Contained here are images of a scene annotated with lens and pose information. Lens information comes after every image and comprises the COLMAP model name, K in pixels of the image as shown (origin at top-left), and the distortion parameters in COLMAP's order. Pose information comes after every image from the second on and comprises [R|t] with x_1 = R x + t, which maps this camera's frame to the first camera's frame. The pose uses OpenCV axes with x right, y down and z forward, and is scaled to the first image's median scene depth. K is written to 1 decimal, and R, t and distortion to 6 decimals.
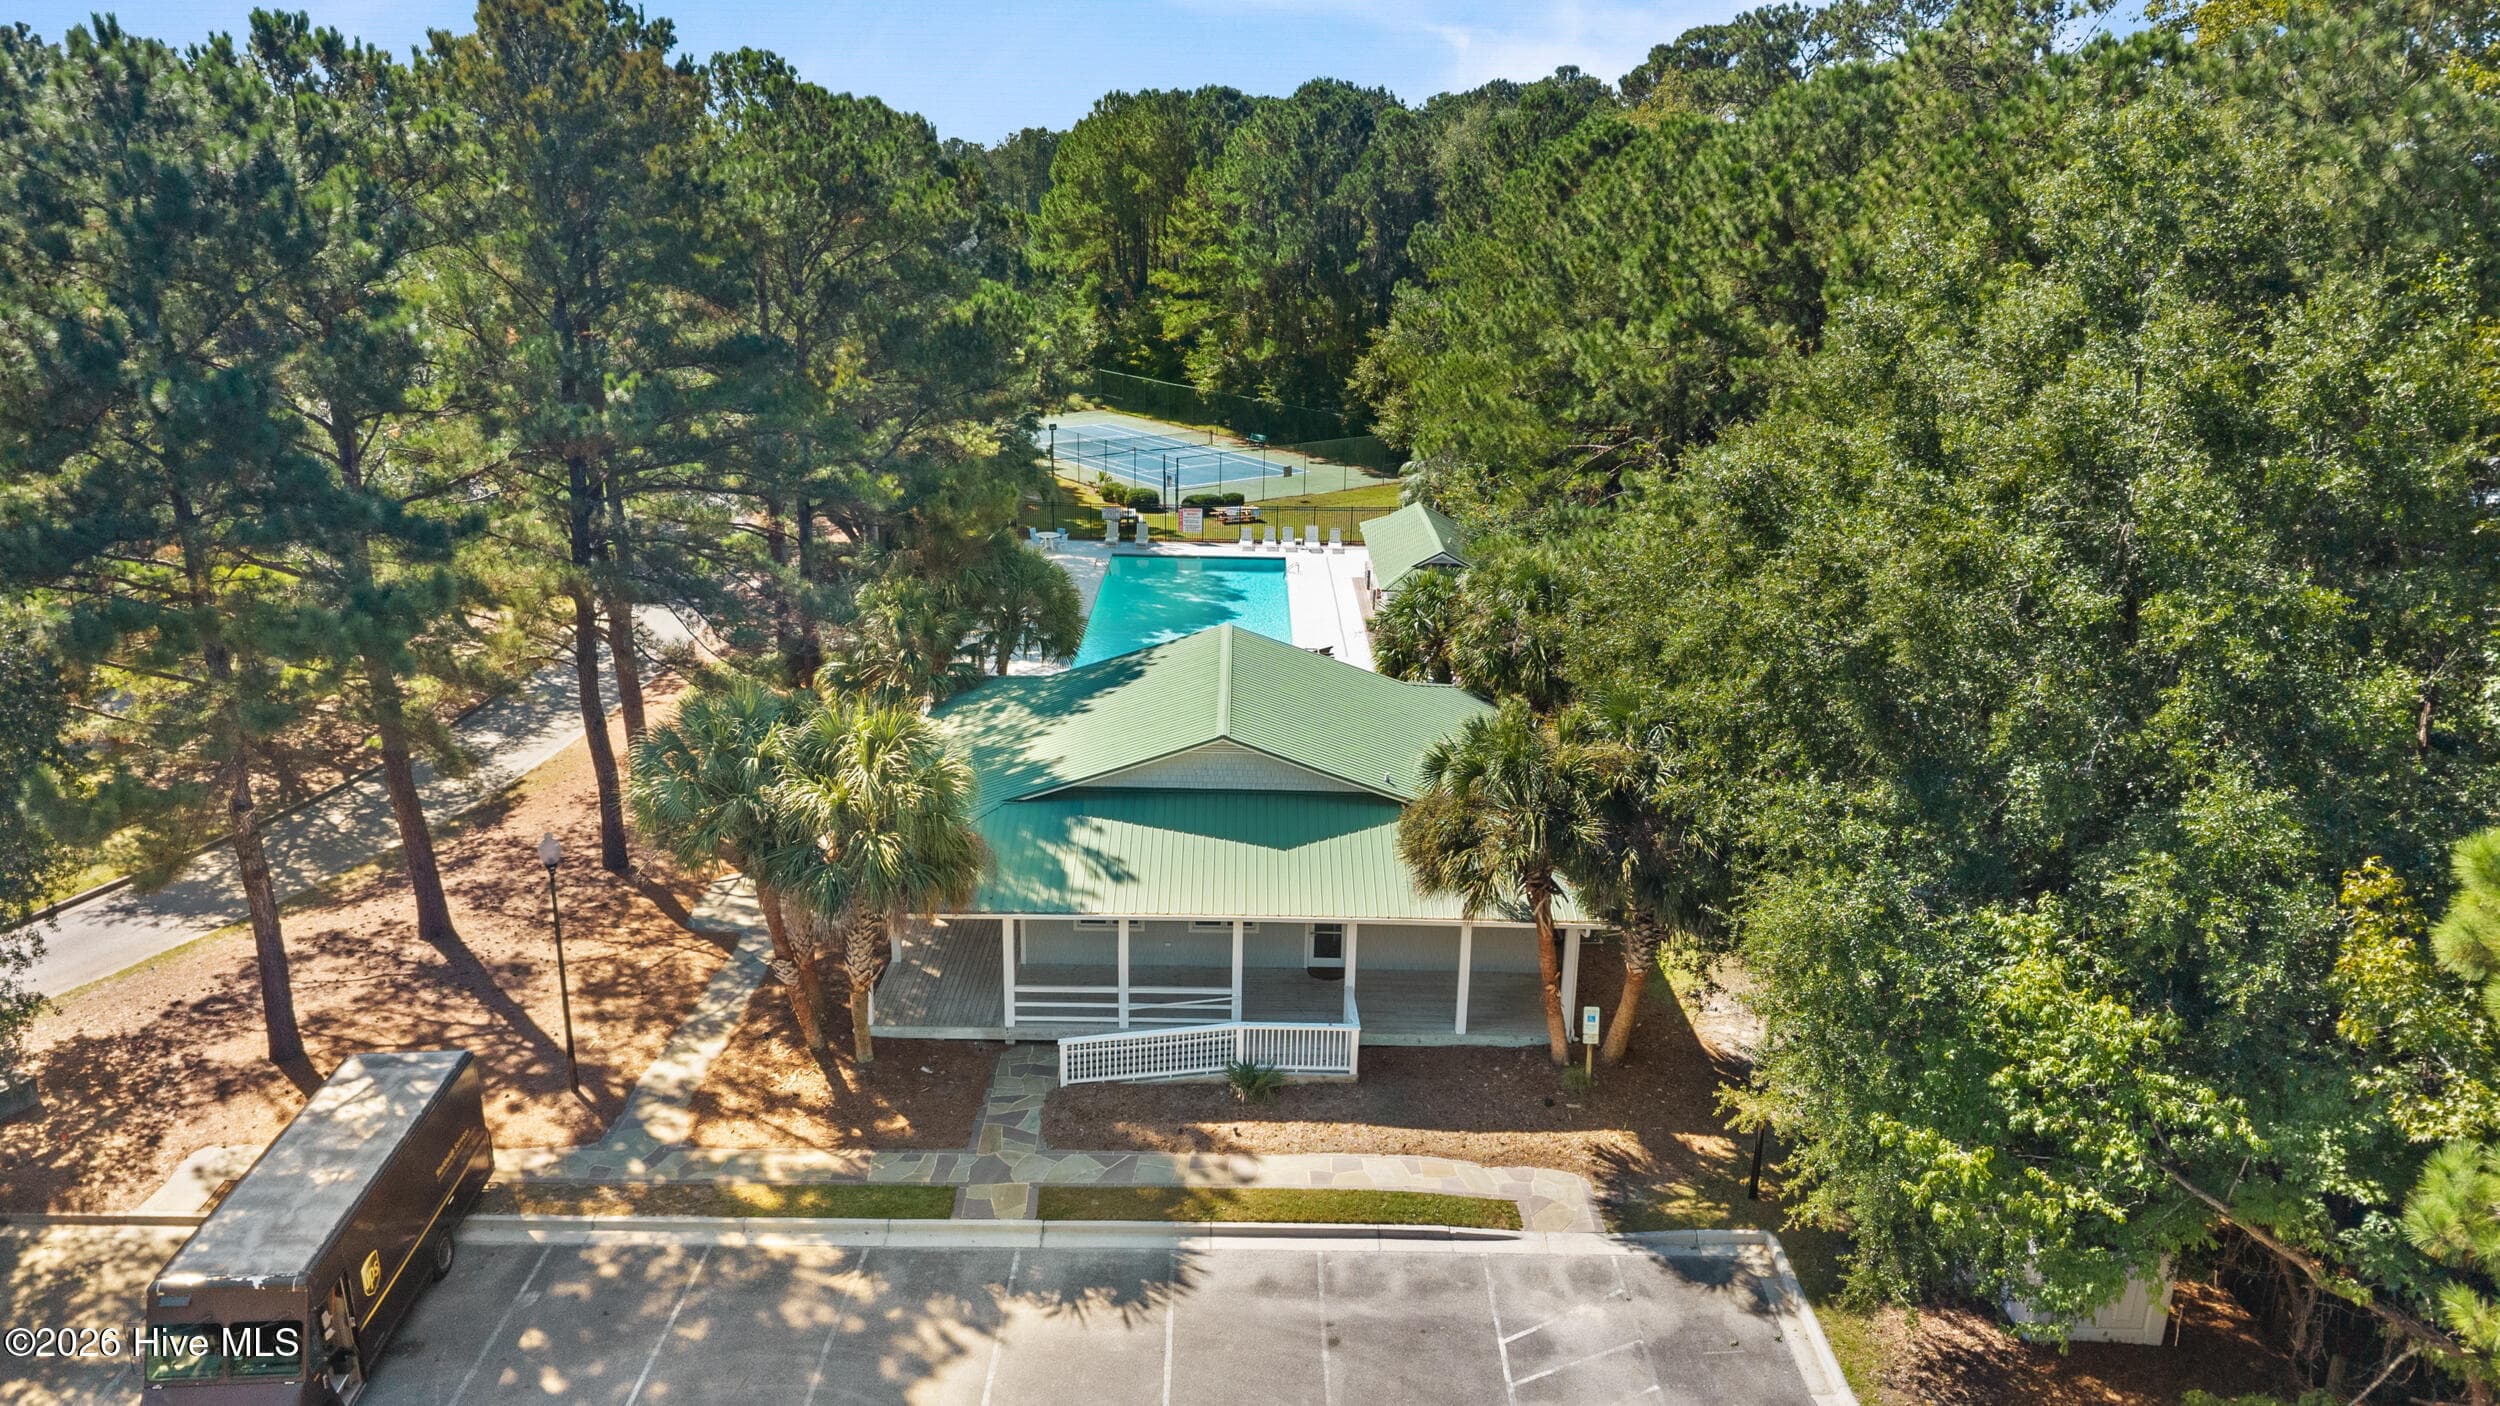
lens RADIAL K [[1659.4, 0, 1260.1], [0, 1659.4, 710.3], [0, 0, 1]] dist [0.030160, -0.038651]
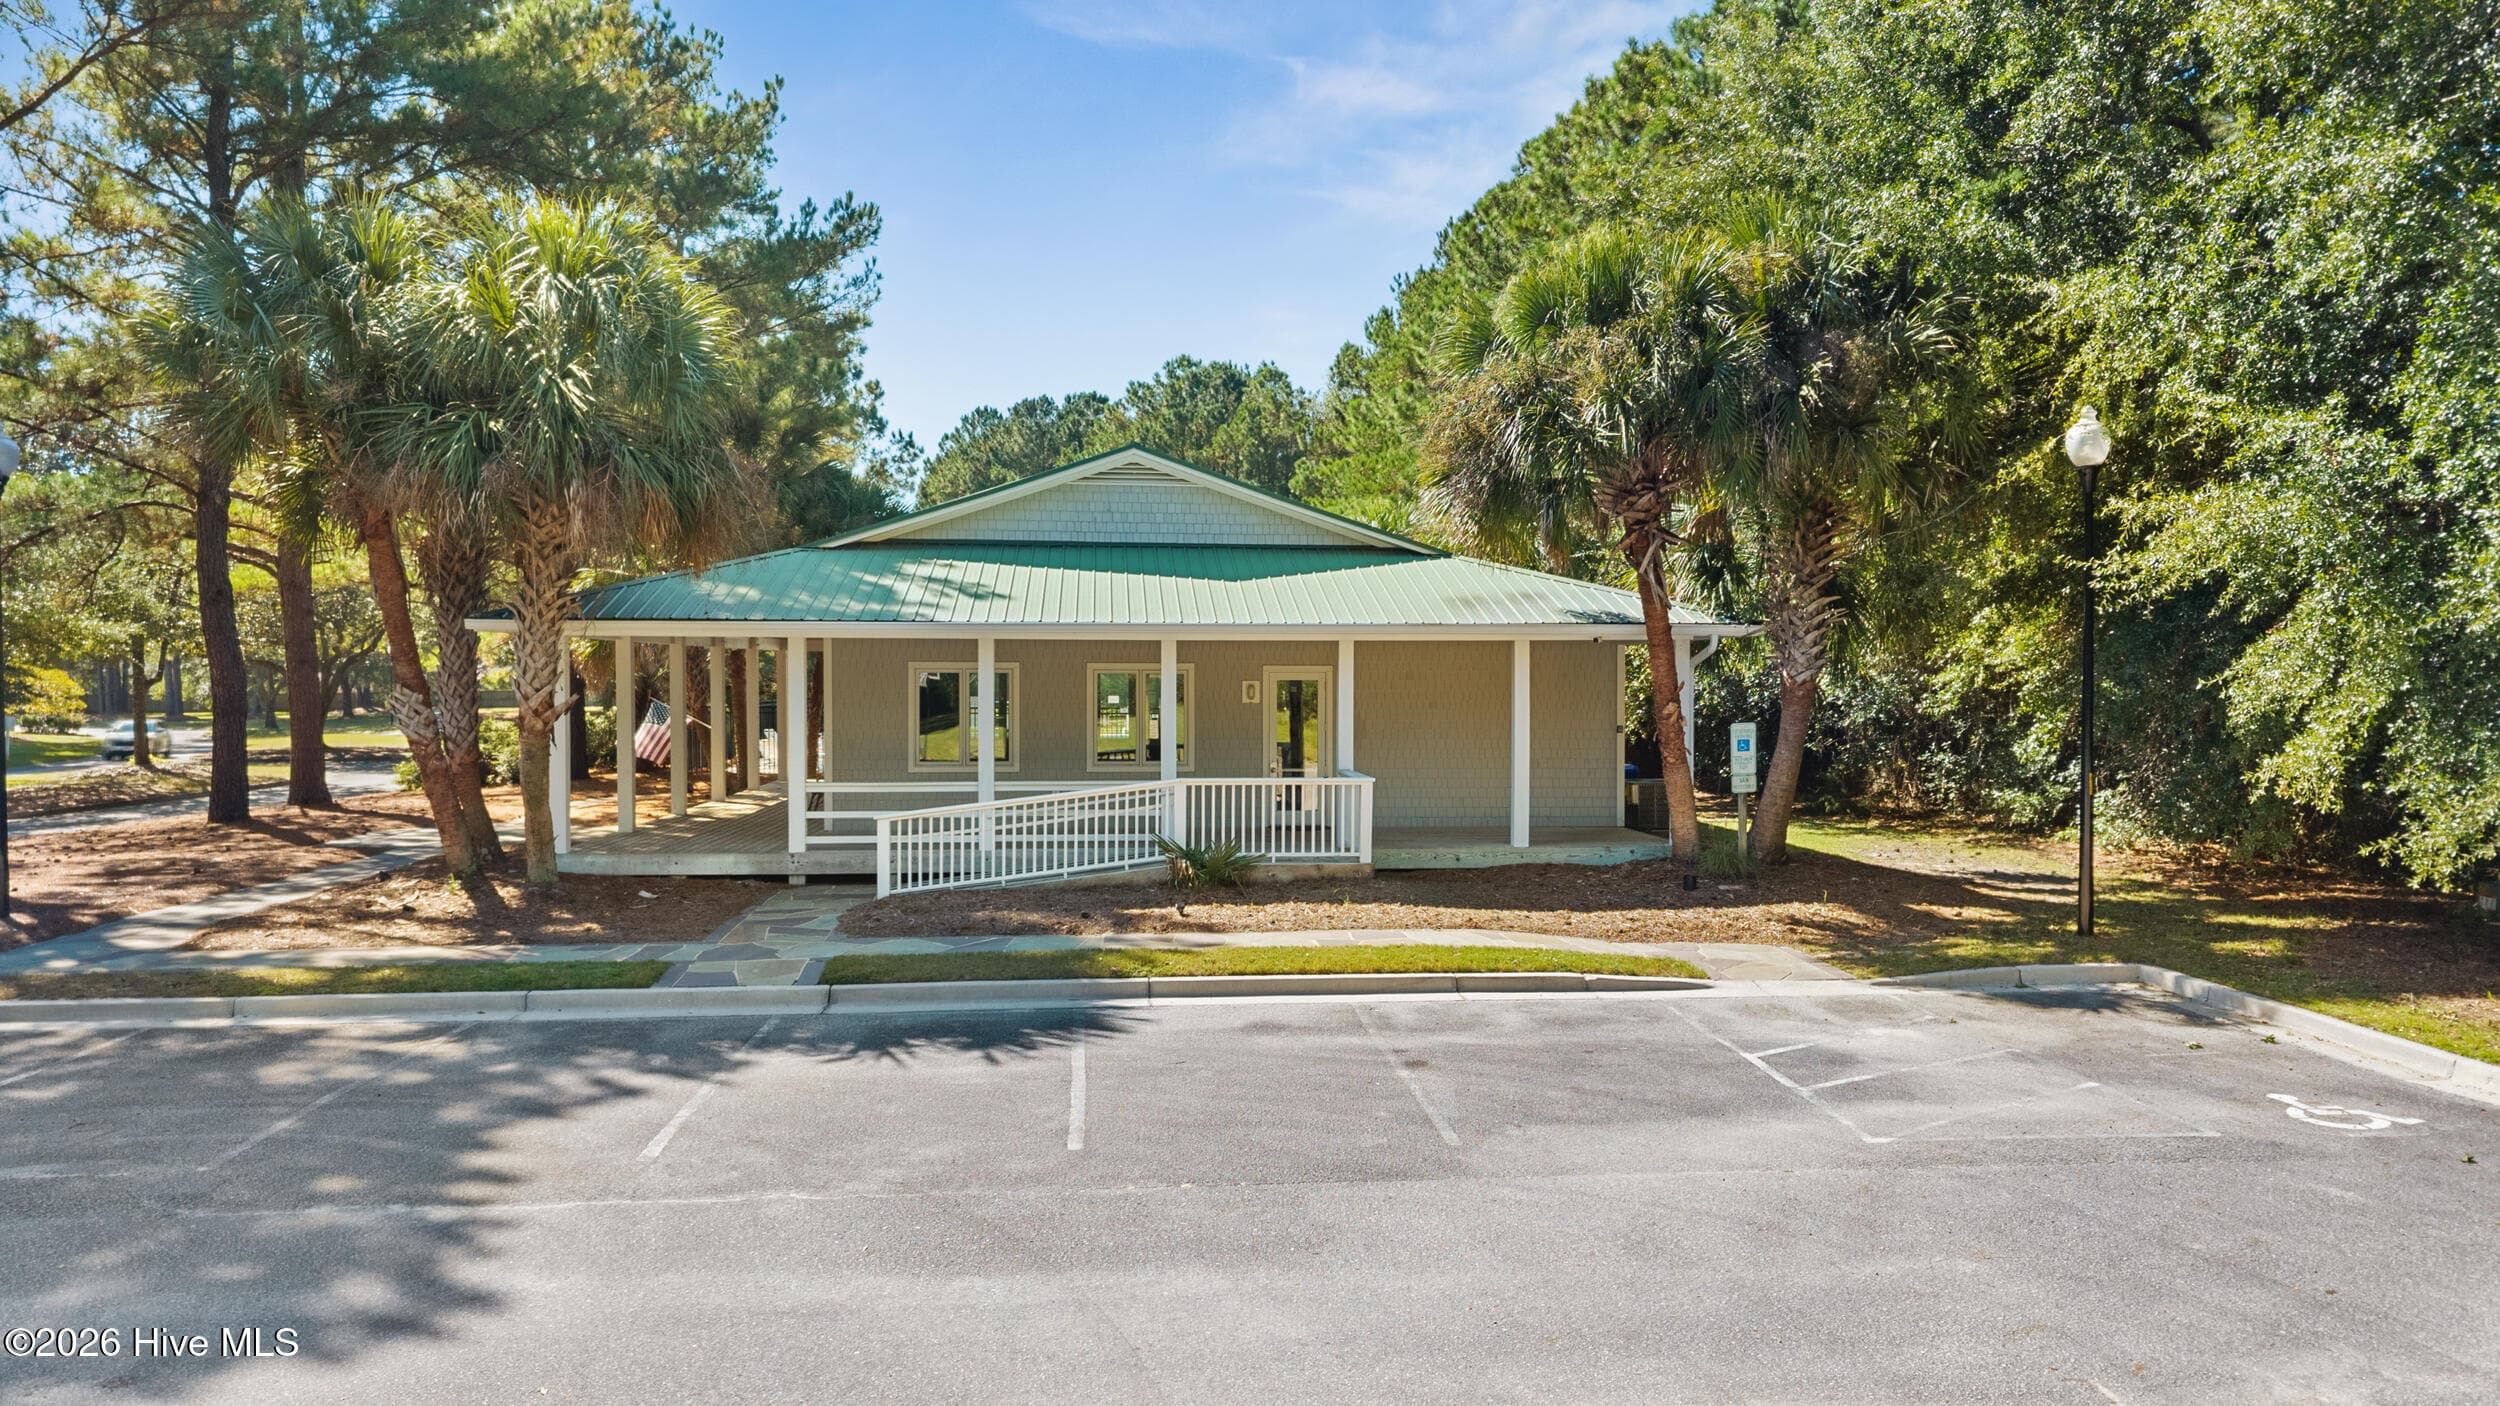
lens RADIAL K [[1659.4, 0, 1260.1], [0, 1659.4, 710.3], [0, 0, 1]] dist [0.030160, -0.038651]
pose [[0.996443, -0.021611, 0.081456, -0.031709], [0.041860, 0.965816, -0.255827, 0.321008], [-0.073143, 0.258326, 0.963285, 0.403396]]
